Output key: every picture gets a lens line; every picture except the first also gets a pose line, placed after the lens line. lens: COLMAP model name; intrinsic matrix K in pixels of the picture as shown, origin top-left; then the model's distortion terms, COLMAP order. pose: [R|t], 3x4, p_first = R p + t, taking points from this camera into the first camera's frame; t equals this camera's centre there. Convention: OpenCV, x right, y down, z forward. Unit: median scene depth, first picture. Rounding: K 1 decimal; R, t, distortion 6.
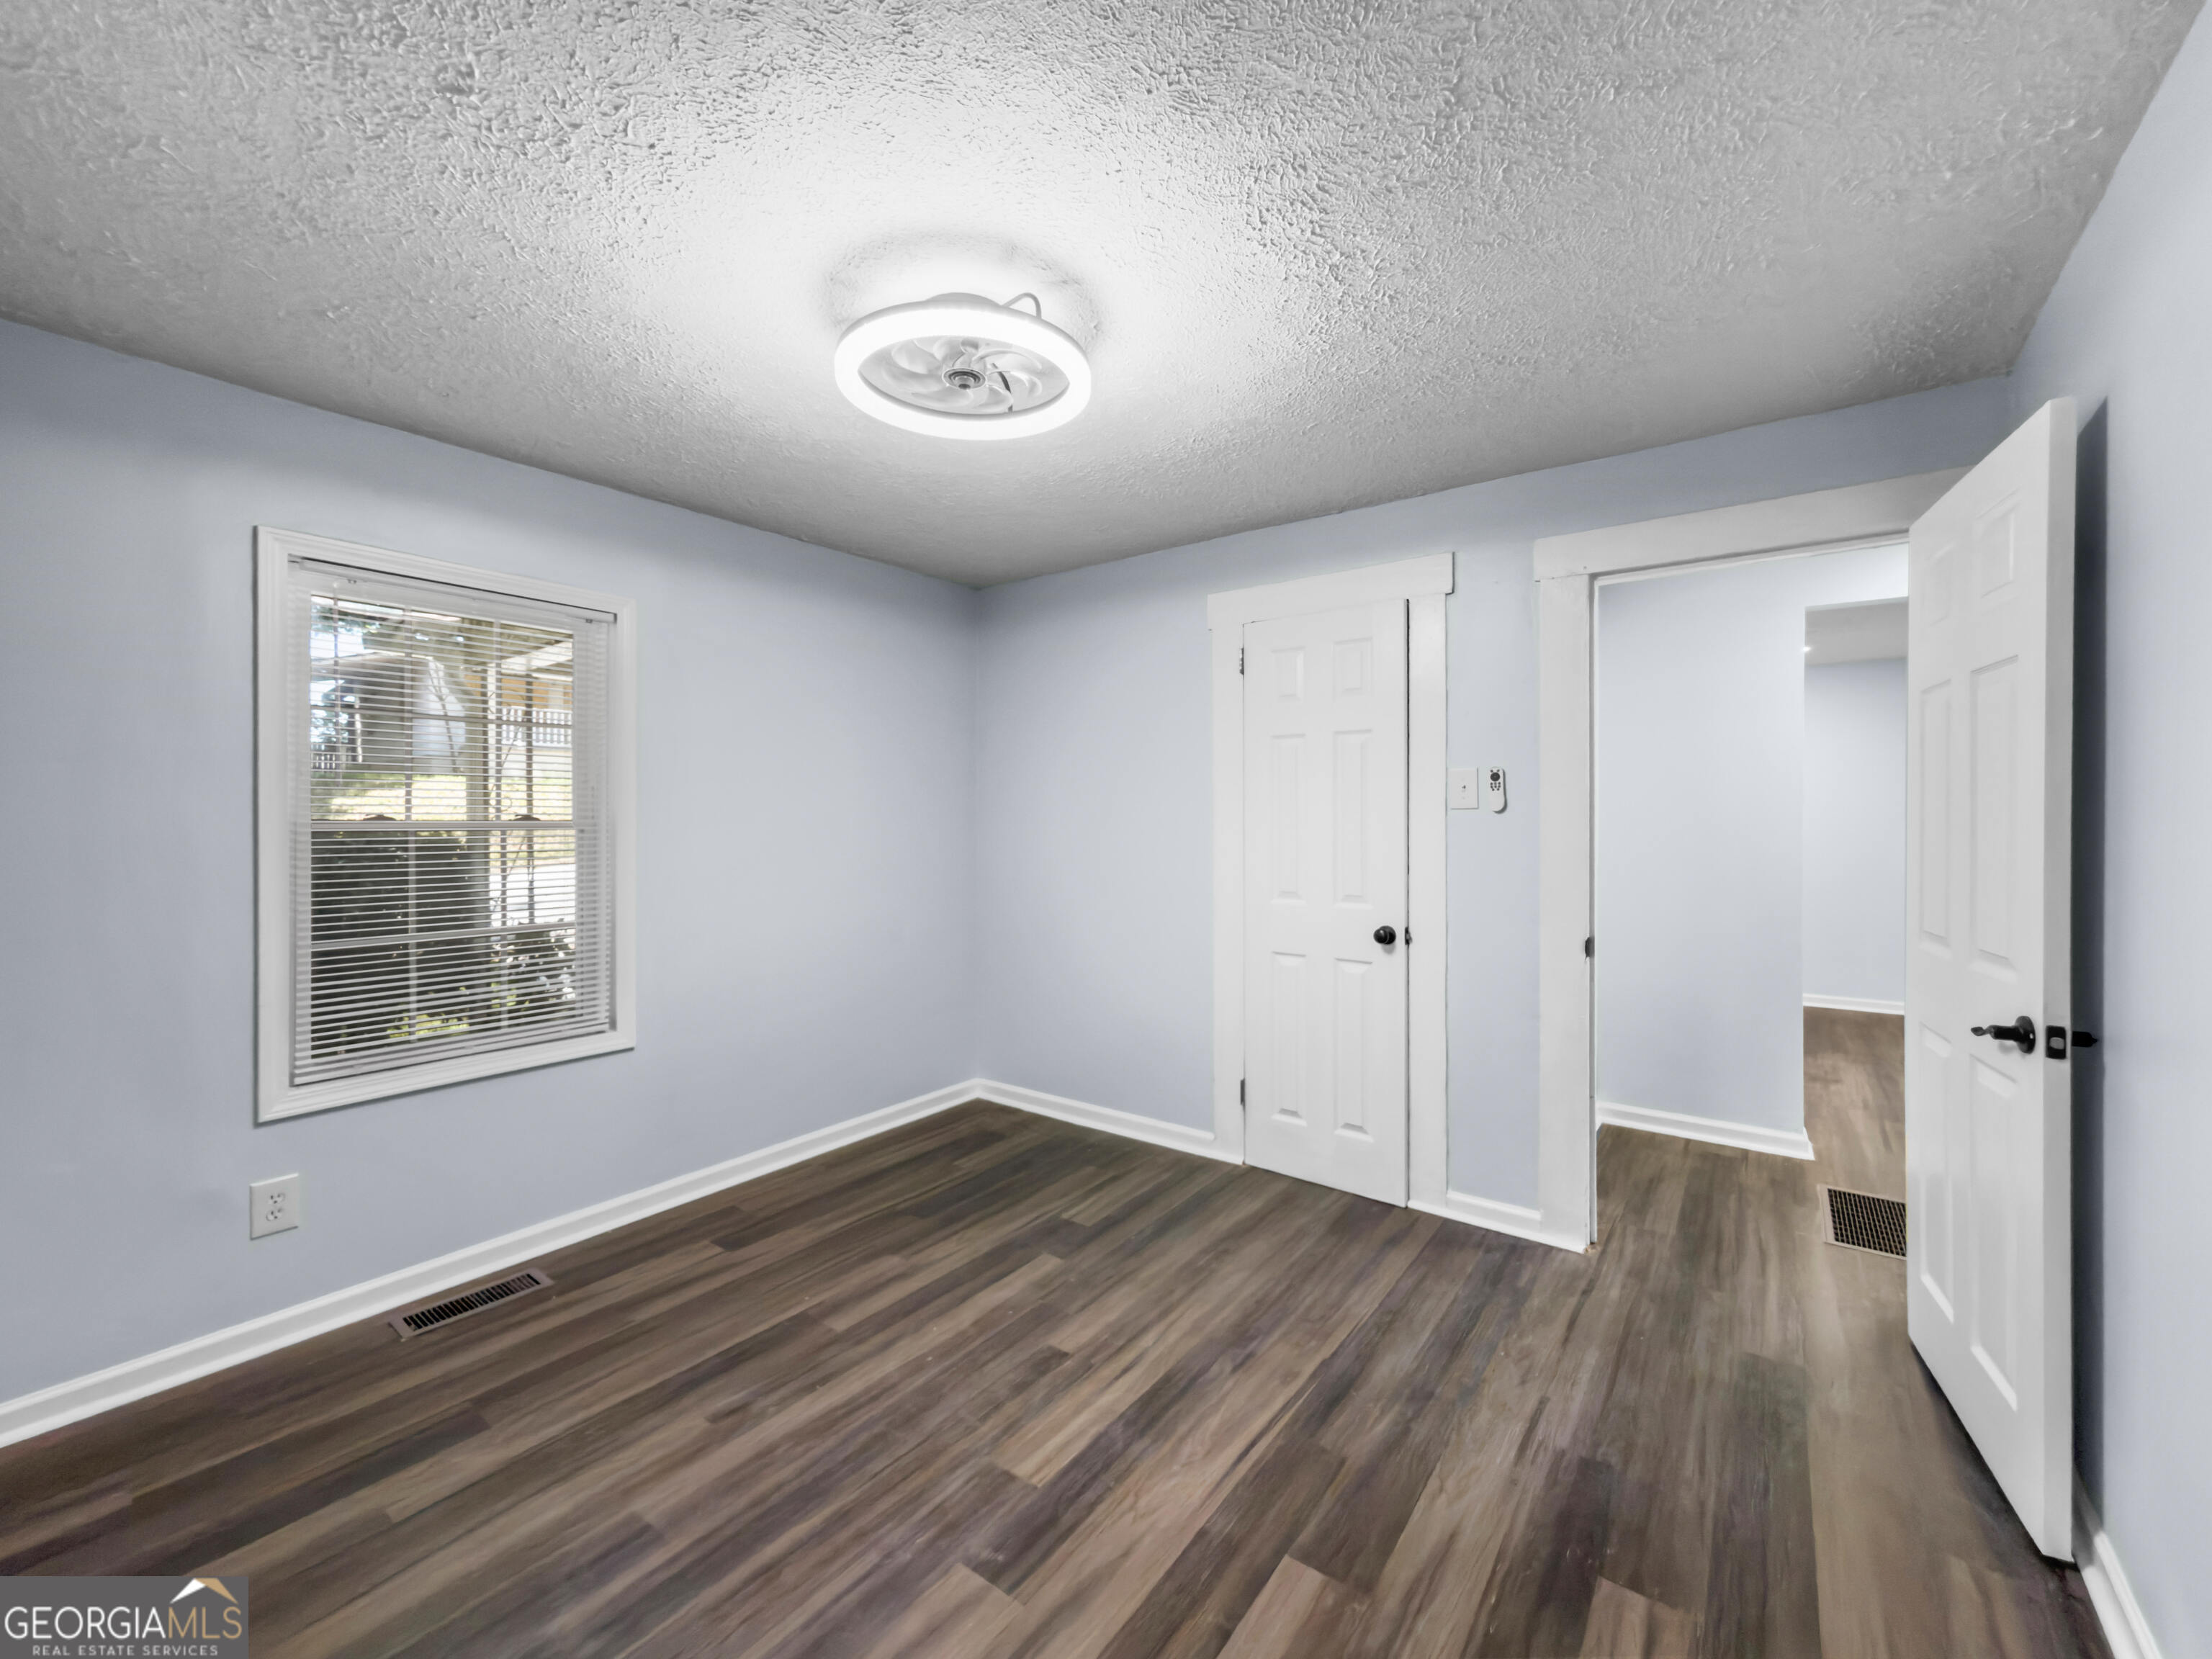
lens RADIAL K [[912.3, 0, 1118.5], [0, 912.3, 819.0], [0, 0, 1]] dist [0.001143, 0.000036]
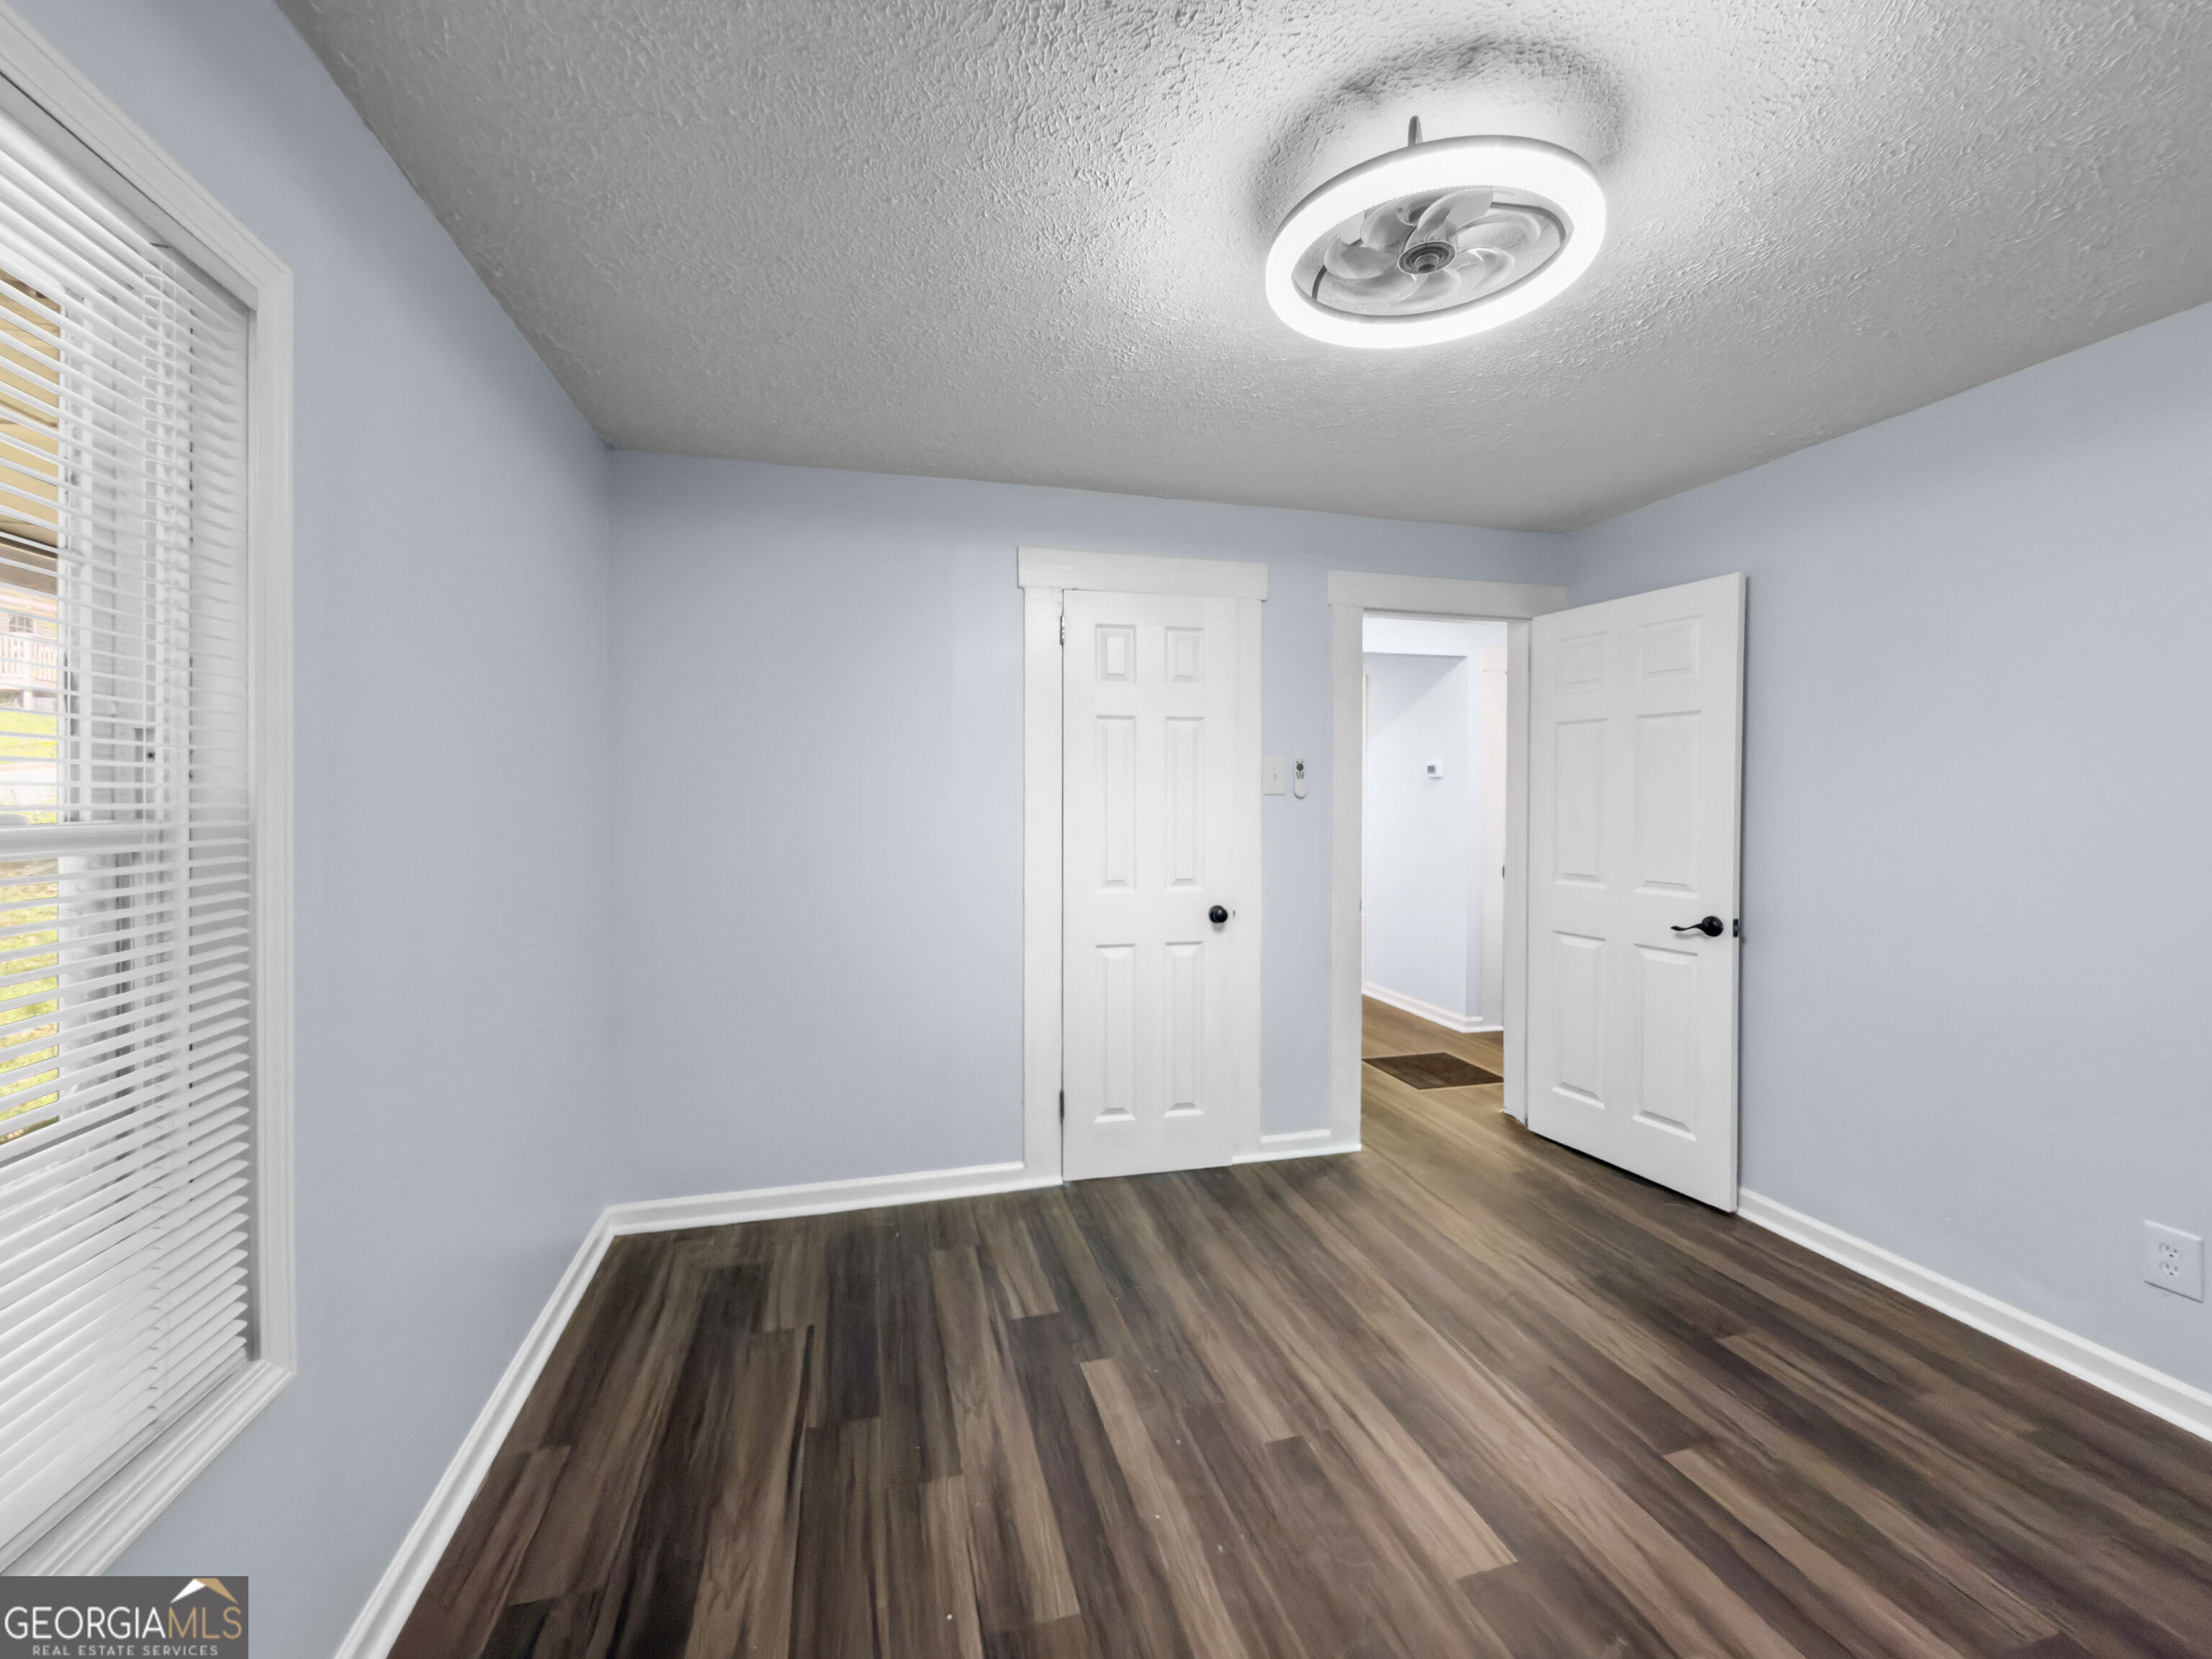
lens RADIAL K [[894.1, 0, 1112.4], [0, 894.1, 810.2], [0, 0, 1]] dist [0.000432, -0.000142]
pose [[0.620787, -0.009903, 0.783917, -0.808429], [0.000605, 0.999926, 0.012152, -0.007917], [-0.783979, -0.007069, 0.620747, 0.622743]]
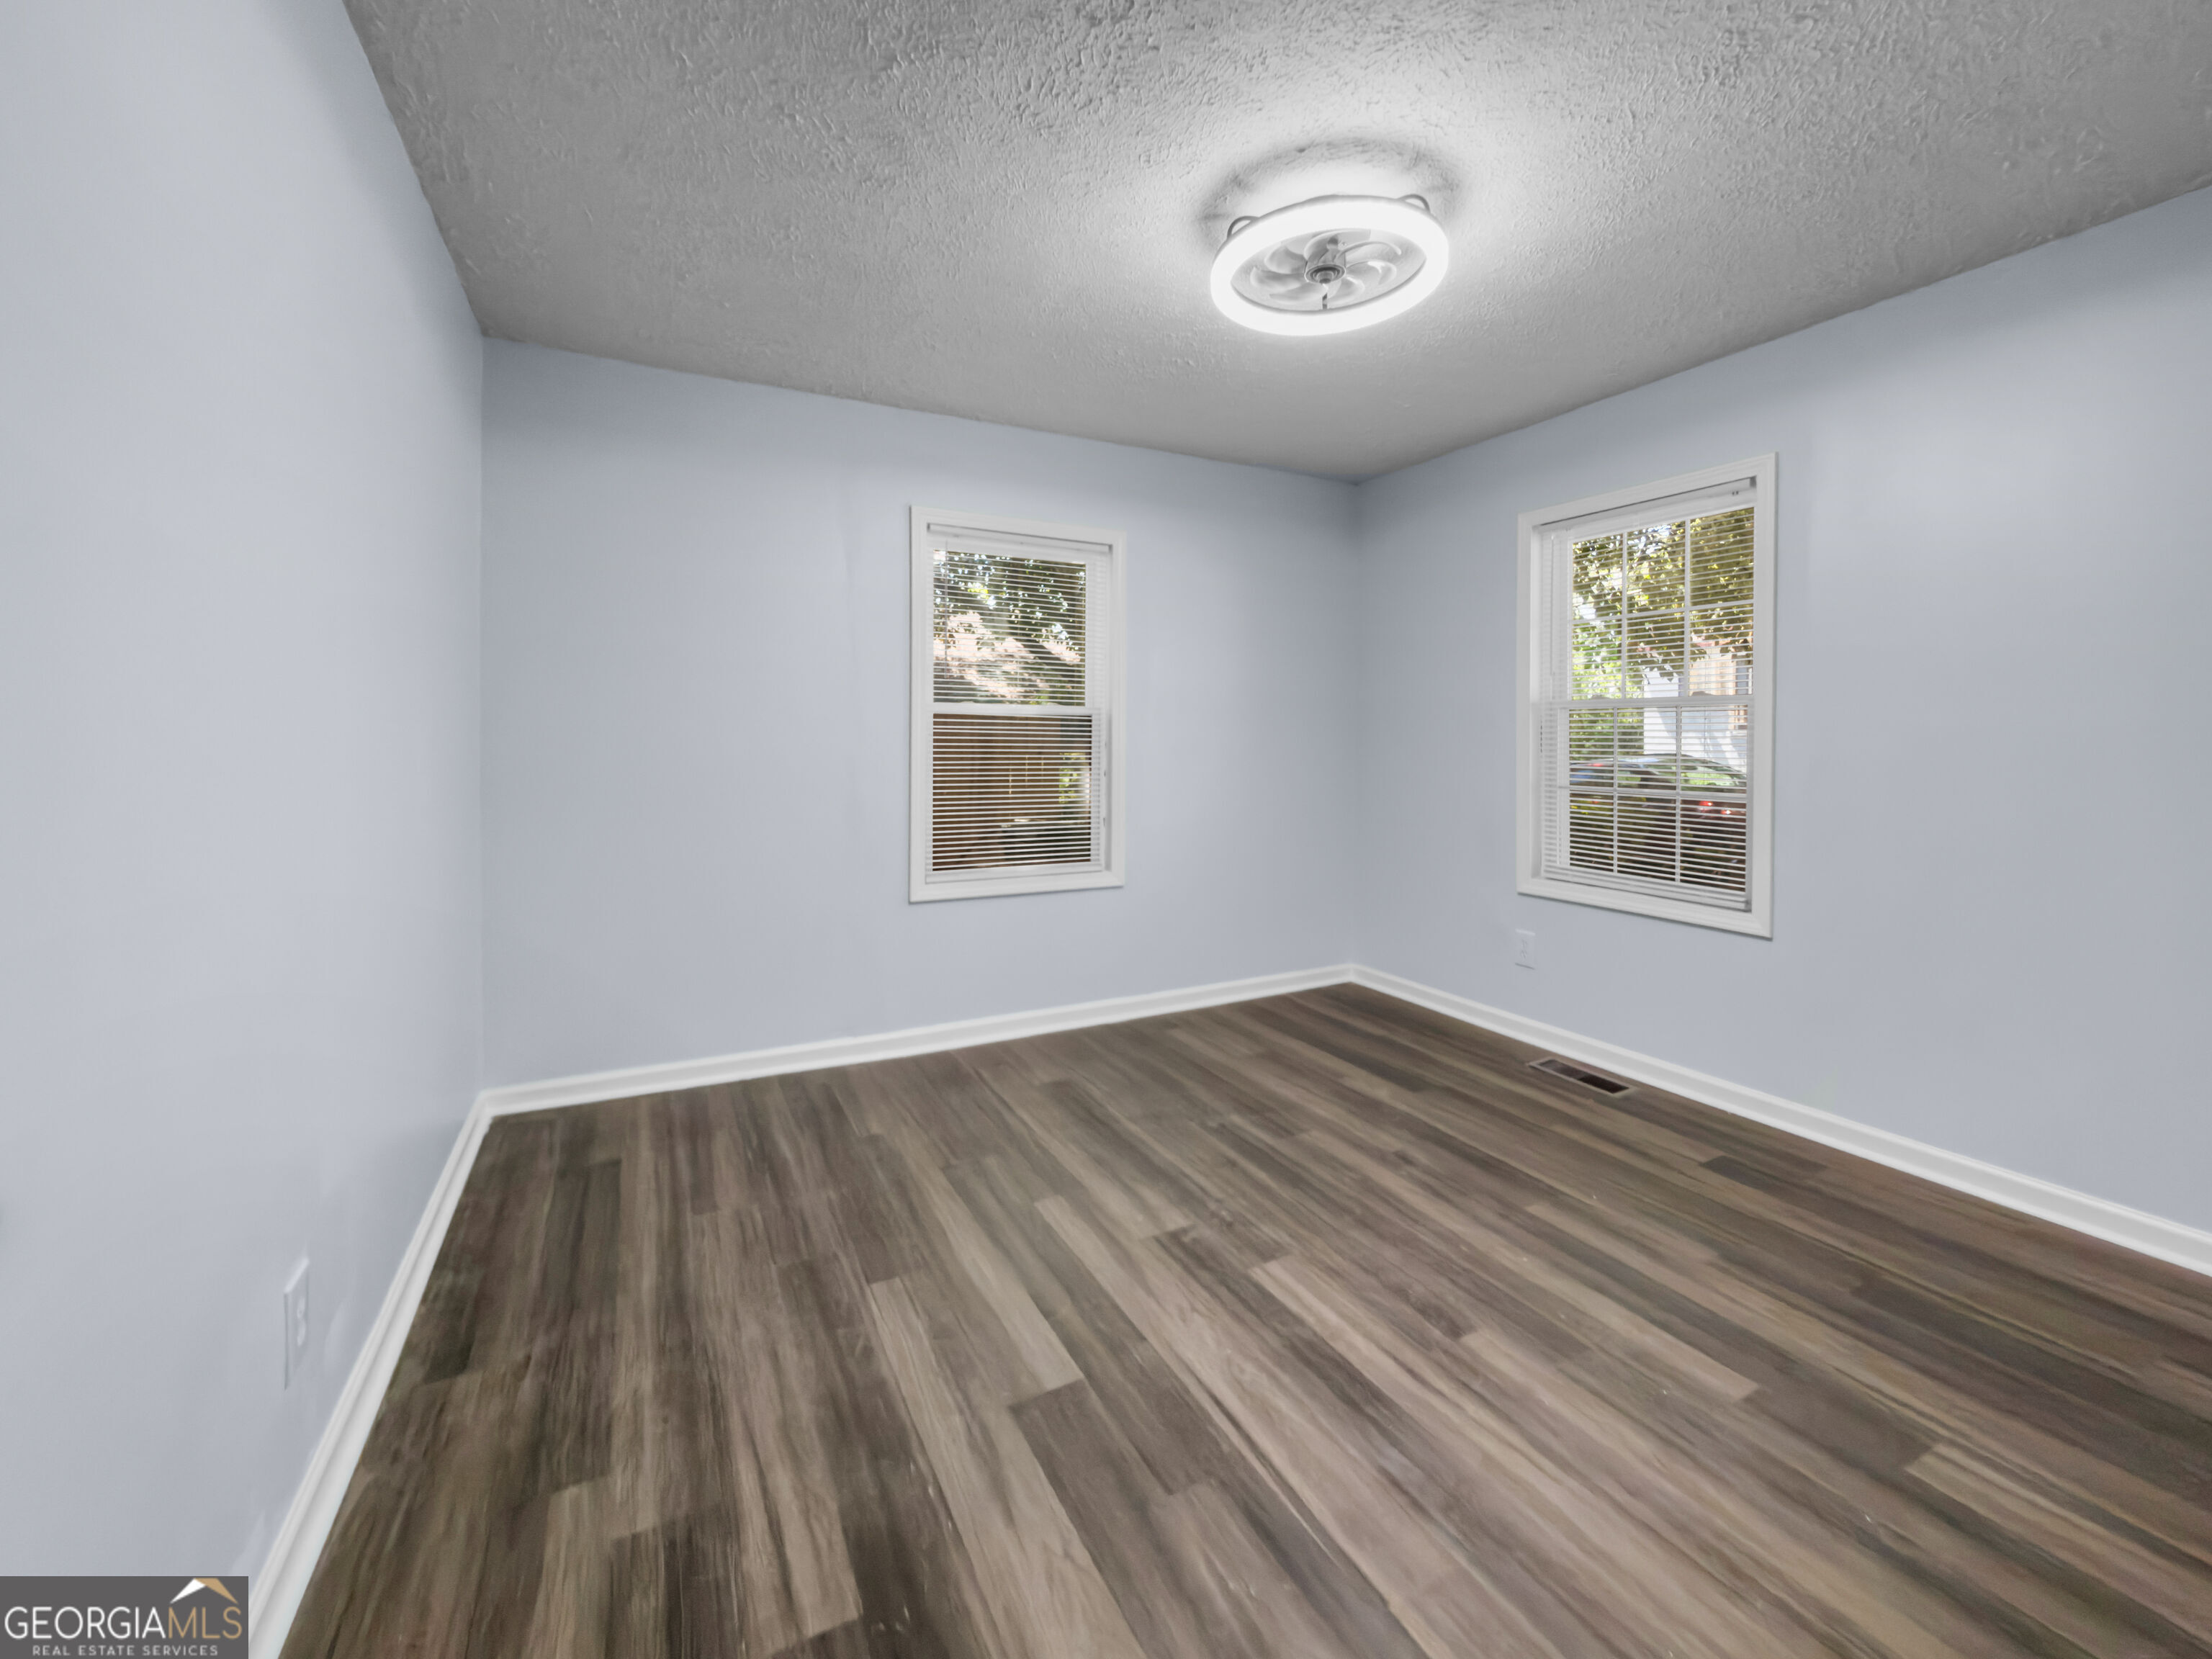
lens RADIAL K [[912.3, 0, 1118.5], [0, 912.3, 819.0], [0, 0, 1]] dist [0.001143, 0.000036]
pose [[-0.450178, 0.082884, -0.889084, 0.755958], [-0.002996, 0.995537, 0.094325, 0.057594], [0.892934, 0.045127, -0.447921, 1.074860]]
